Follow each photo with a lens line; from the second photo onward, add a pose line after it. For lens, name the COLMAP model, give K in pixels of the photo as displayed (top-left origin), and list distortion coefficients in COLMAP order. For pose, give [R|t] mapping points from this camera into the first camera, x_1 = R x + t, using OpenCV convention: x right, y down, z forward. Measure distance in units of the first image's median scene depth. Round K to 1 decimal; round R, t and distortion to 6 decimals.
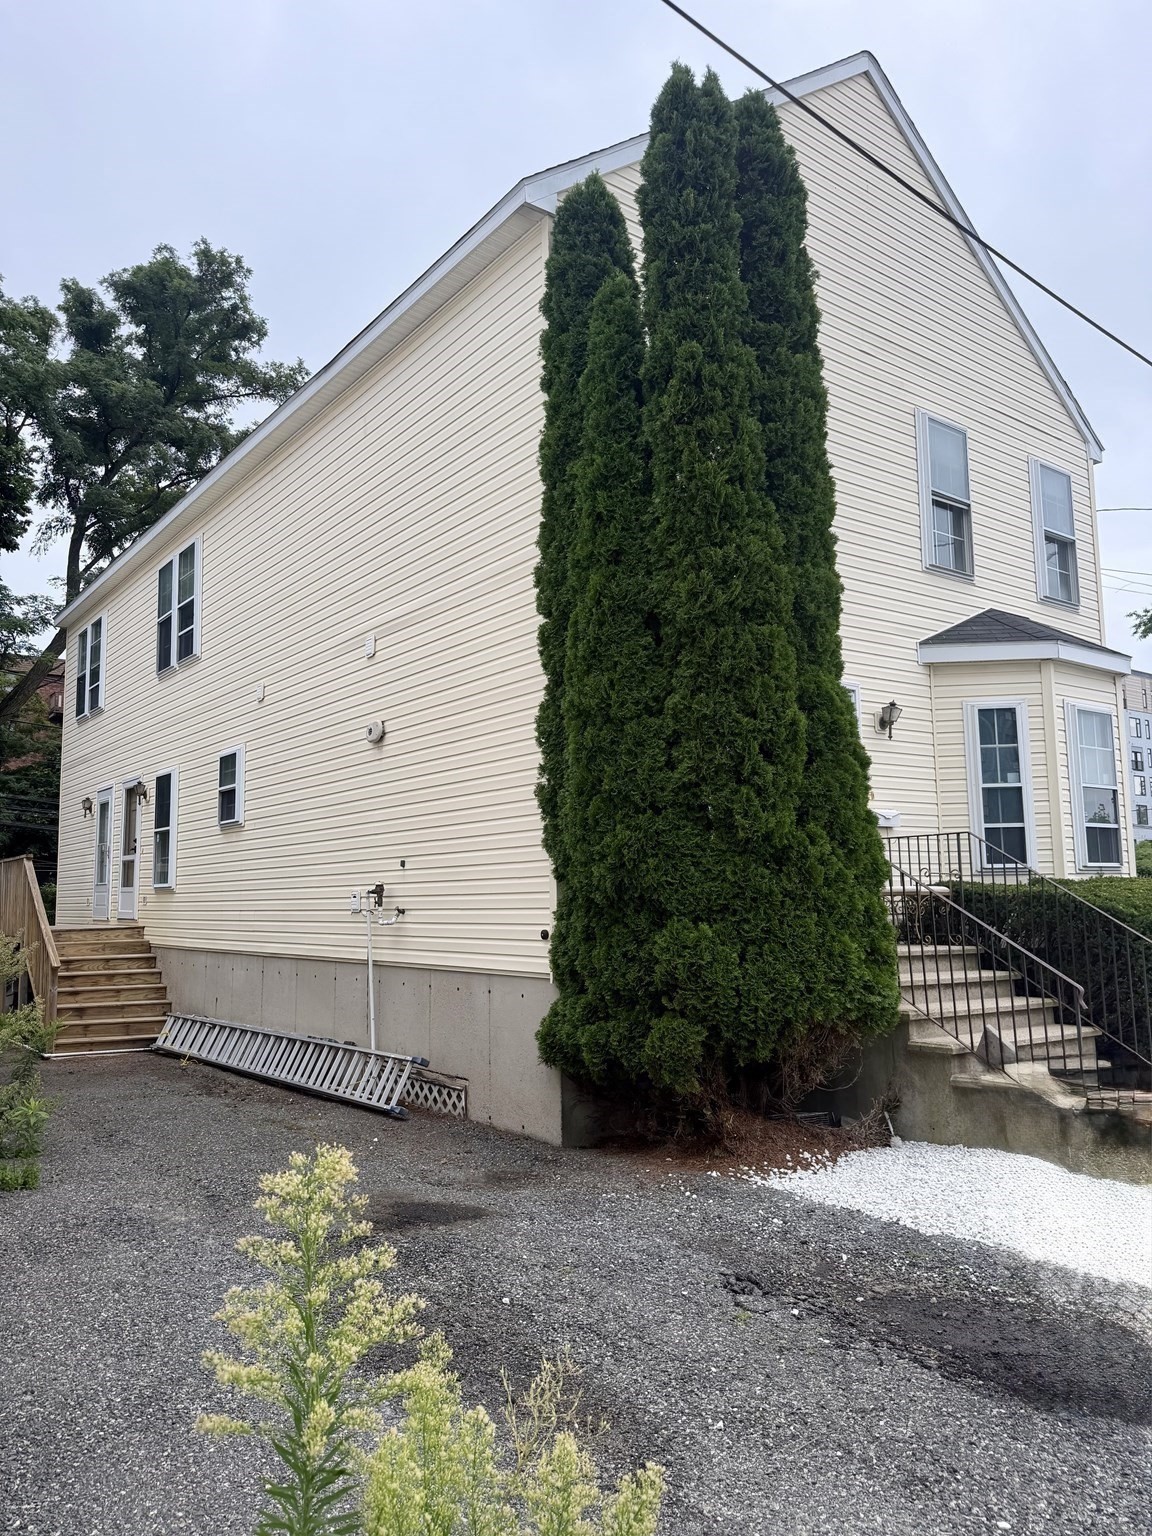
lens RADIAL K [[1079.6, 0, 576.0], [0, 1079.6, 768.0], [0, 0, 1]] dist [0.136992, -0.269247]
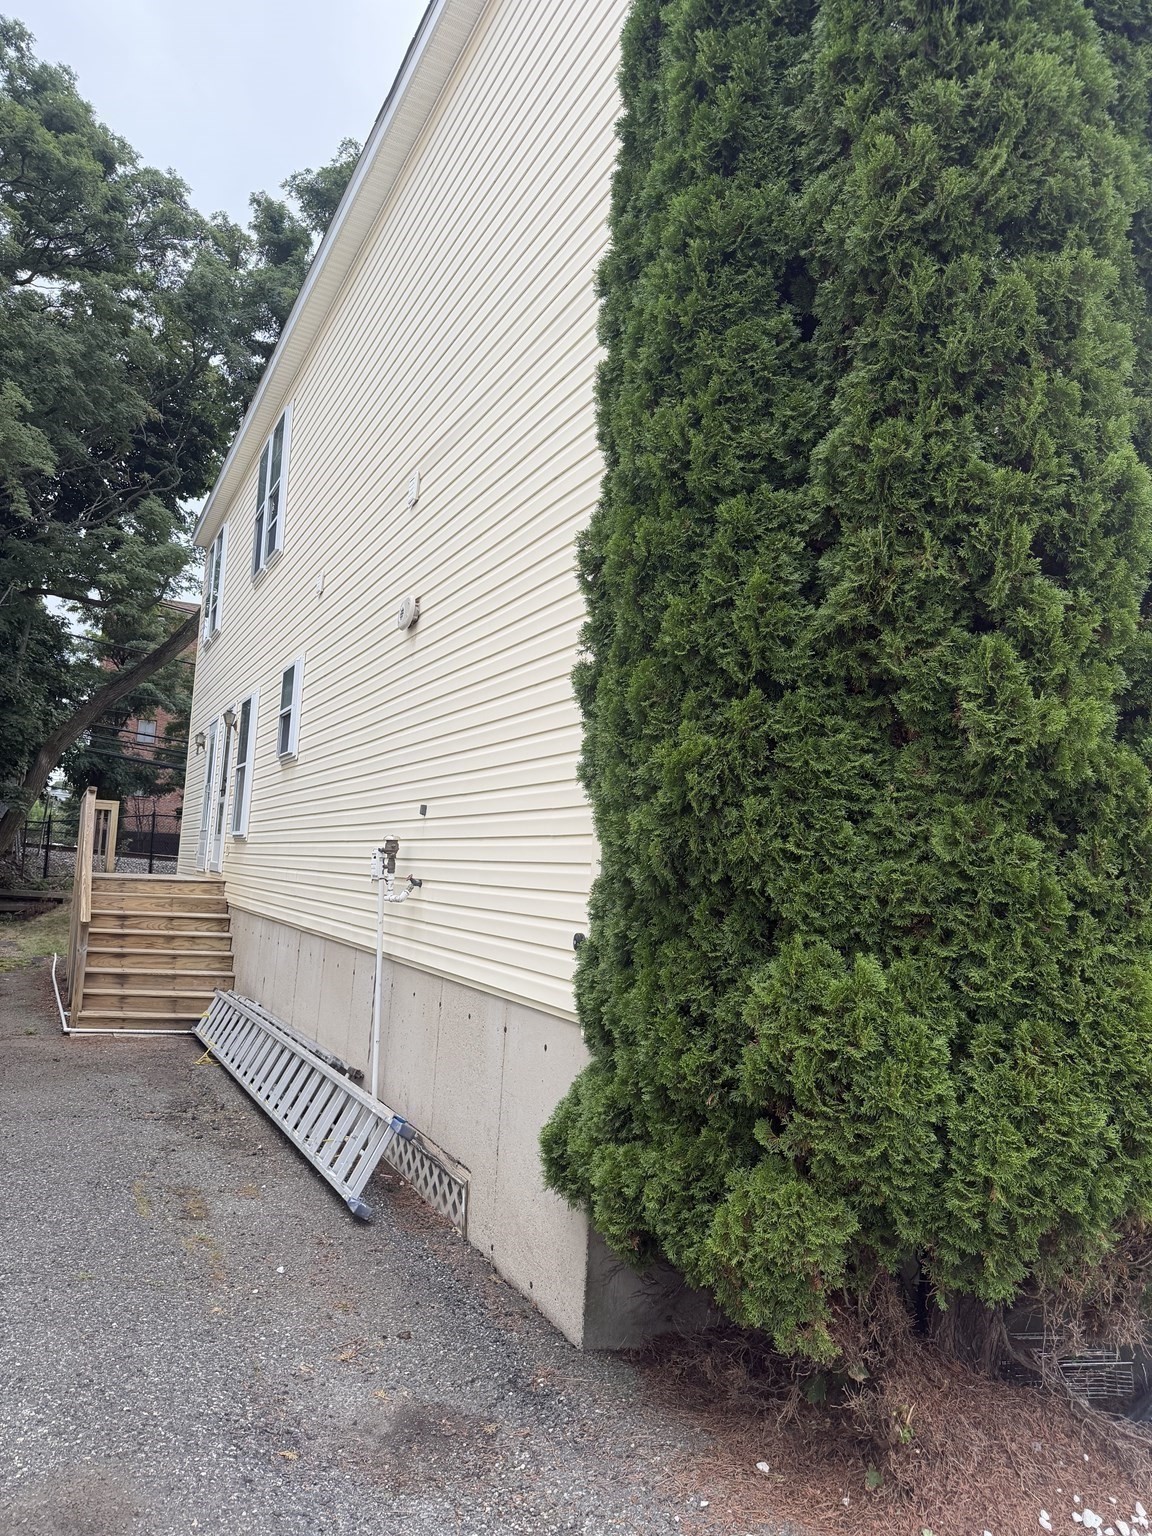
lens RADIAL K [[1079.6, 0, 576.0], [0, 1079.6, 768.0], [0, 0, 1]] dist [0.136992, -0.269247]
pose [[0.977190, 0.050092, -0.206373, 0.089197], [-0.047007, 0.998698, 0.019830, 0.065945], [0.207098, -0.009677, 0.978272, 0.551955]]
